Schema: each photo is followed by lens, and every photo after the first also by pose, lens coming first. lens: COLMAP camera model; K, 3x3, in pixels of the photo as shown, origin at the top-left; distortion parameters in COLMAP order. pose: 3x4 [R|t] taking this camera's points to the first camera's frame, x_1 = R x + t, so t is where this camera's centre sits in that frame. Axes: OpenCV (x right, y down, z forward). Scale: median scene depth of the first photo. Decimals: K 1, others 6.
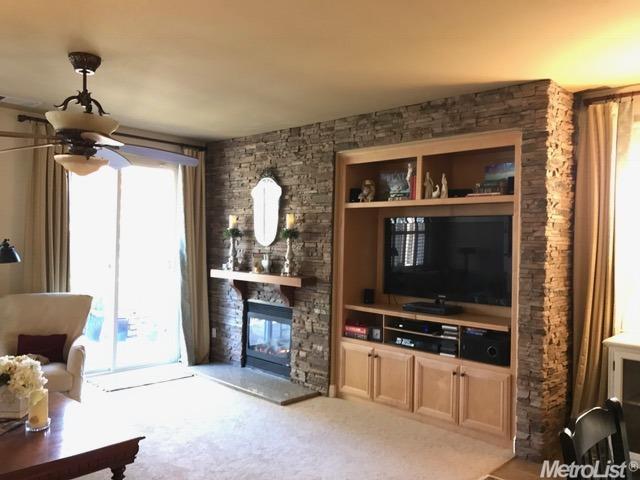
lens RADIAL K [[520.0, 0, 321.6], [0, 520.0, 231.1], [0, 0, 1]] dist [0.020260, -0.011040]
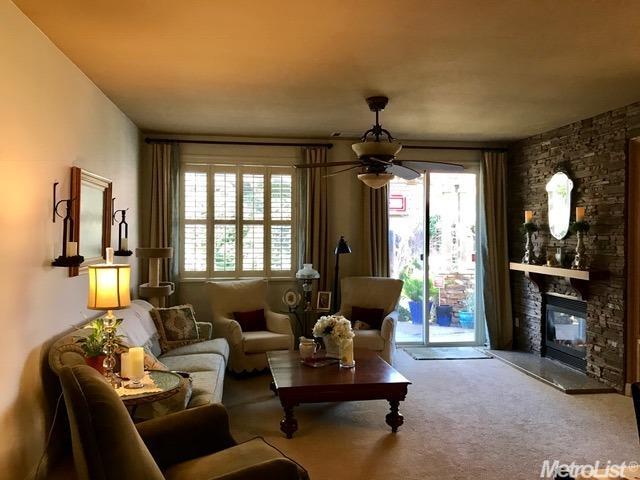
lens RADIAL K [[520.0, 0, 321.6], [0, 520.0, 231.1], [0, 0, 1]] dist [0.020260, -0.011040]
pose [[0.789358, -0.023354, -0.613489, 0.162179], [0.025694, 0.999657, -0.004995, 0.005536], [0.613395, -0.011821, 0.789688, -0.095970]]
